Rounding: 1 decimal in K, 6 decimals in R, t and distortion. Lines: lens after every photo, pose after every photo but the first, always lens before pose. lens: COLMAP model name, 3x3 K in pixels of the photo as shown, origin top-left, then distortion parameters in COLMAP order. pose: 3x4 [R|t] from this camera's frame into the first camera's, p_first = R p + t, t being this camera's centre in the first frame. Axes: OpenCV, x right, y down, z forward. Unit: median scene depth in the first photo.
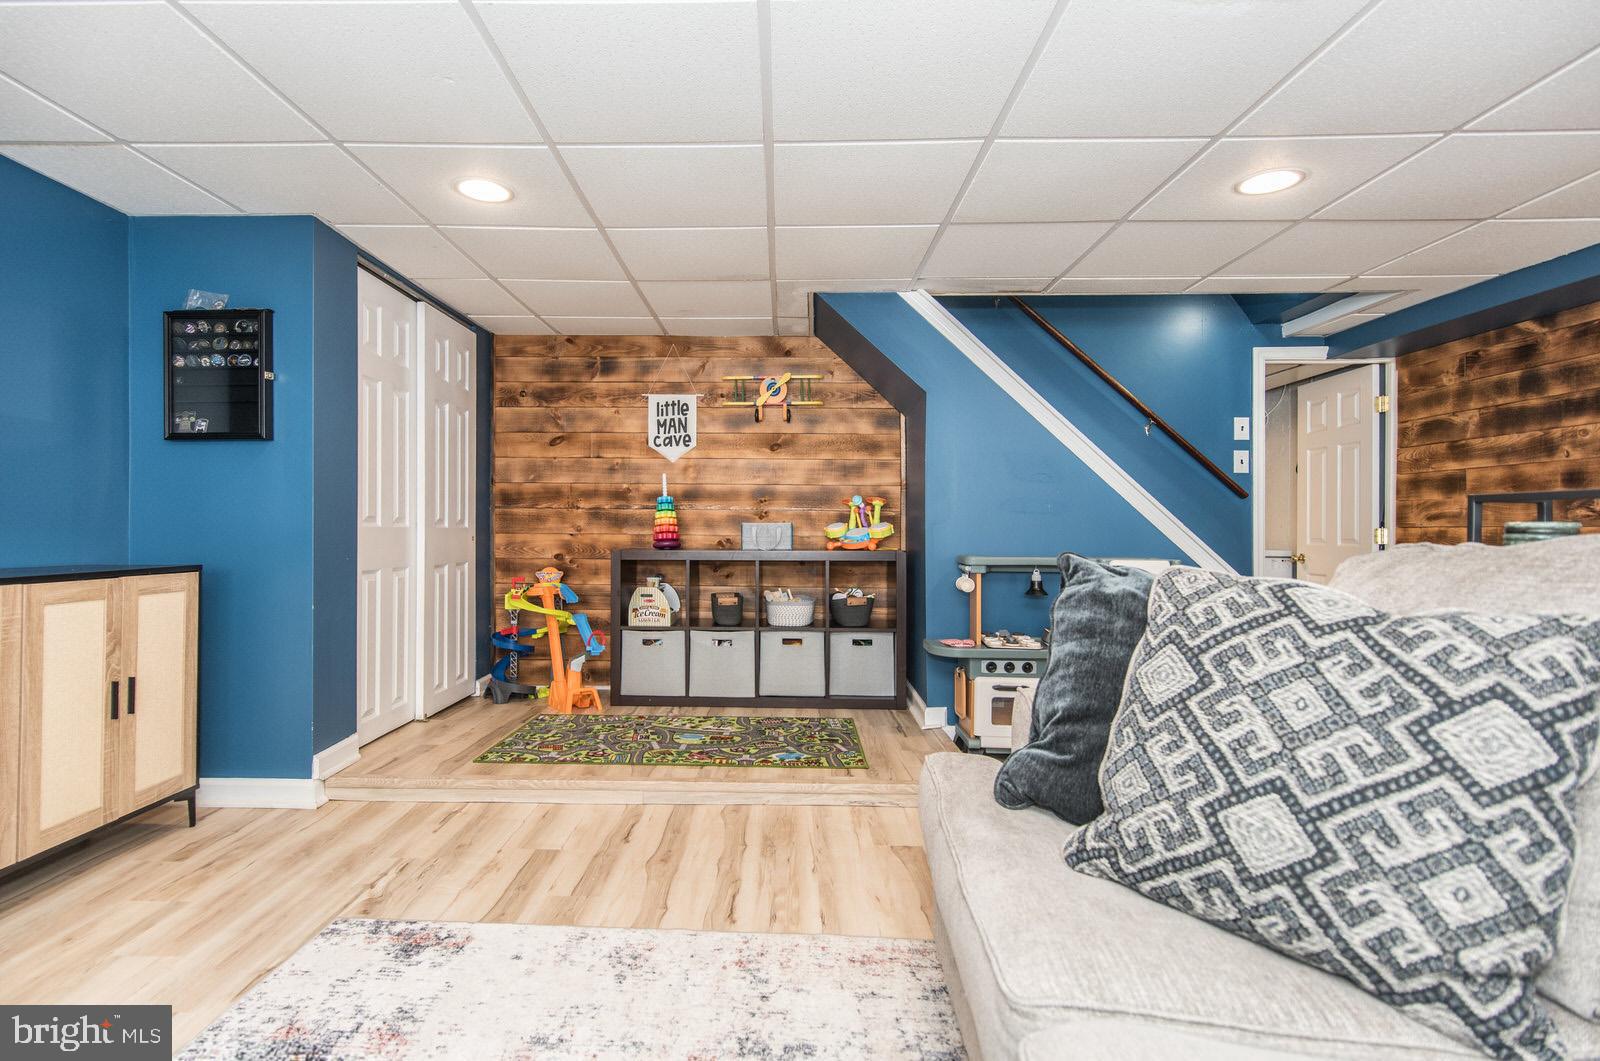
lens RADIAL K [[806.3, 0, 800.4], [0, 806.3, 522.2], [0, 0, 1]] dist [0.012824, -0.002273]
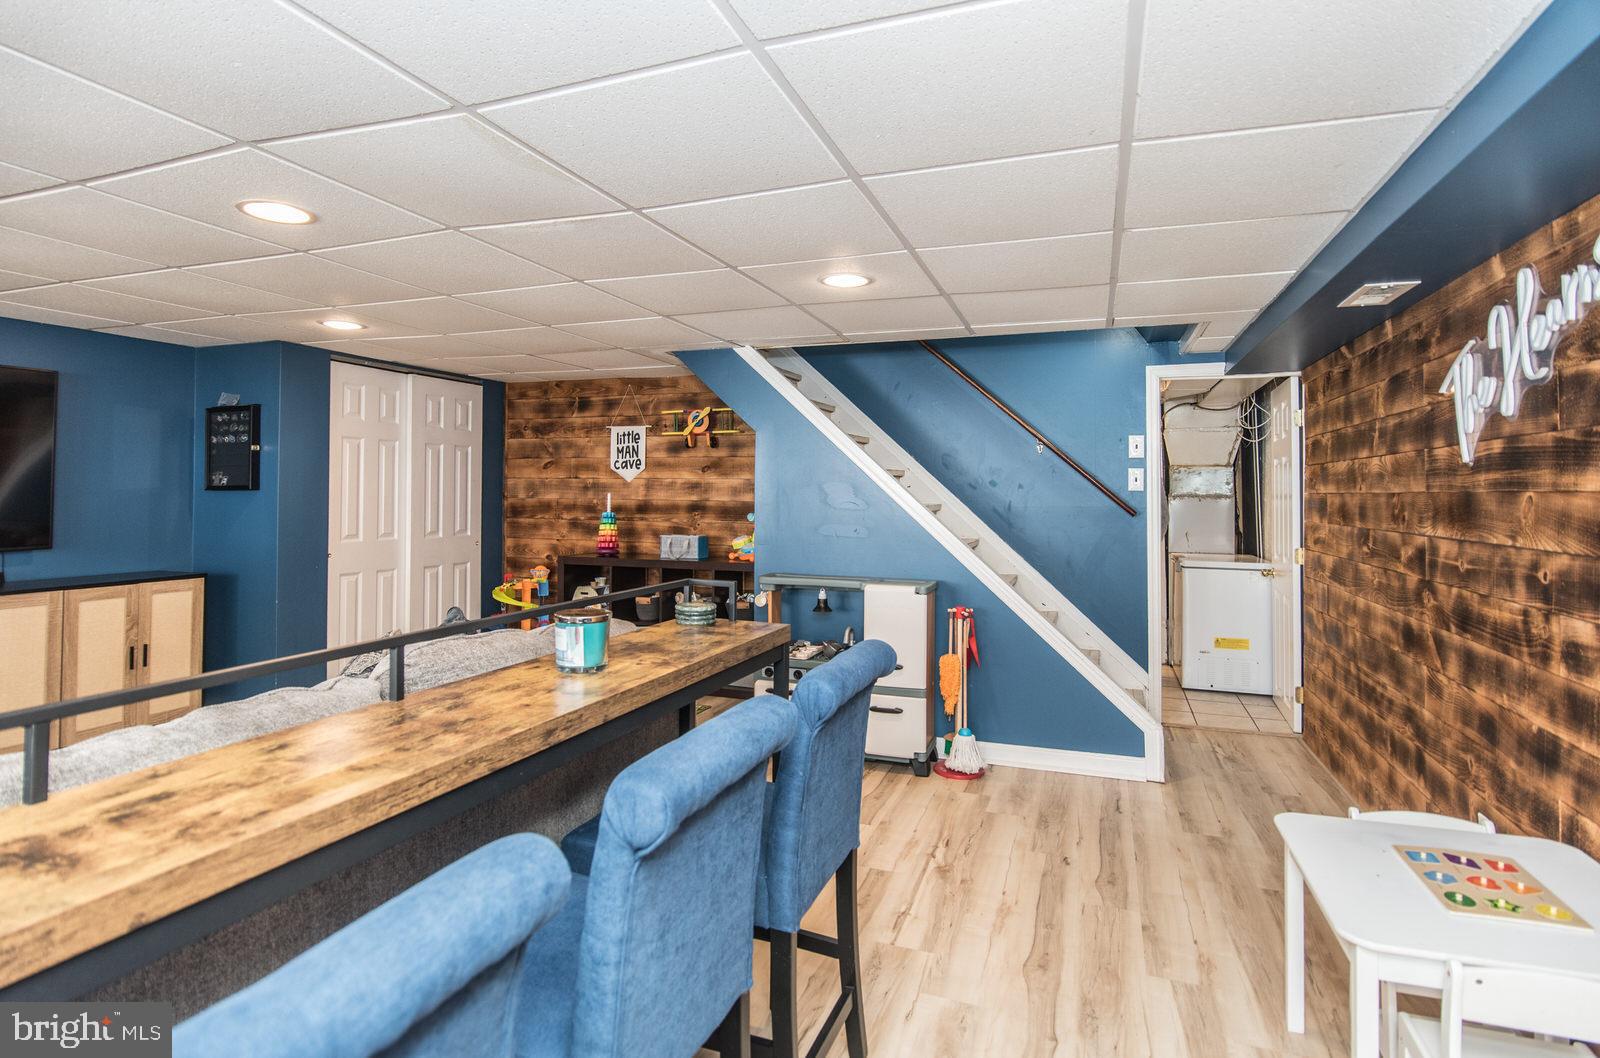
lens RADIAL K [[806.3, 0, 794.4], [0, 806.3, 481.4], [0, 0, 1]] dist [0.012824, -0.002273]
pose [[0.950888, -0.002920, -0.309520, 0.455462], [-0.002143, 0.999869, -0.016017, -0.056125], [0.309527, 0.015893, 0.950758, -0.077440]]
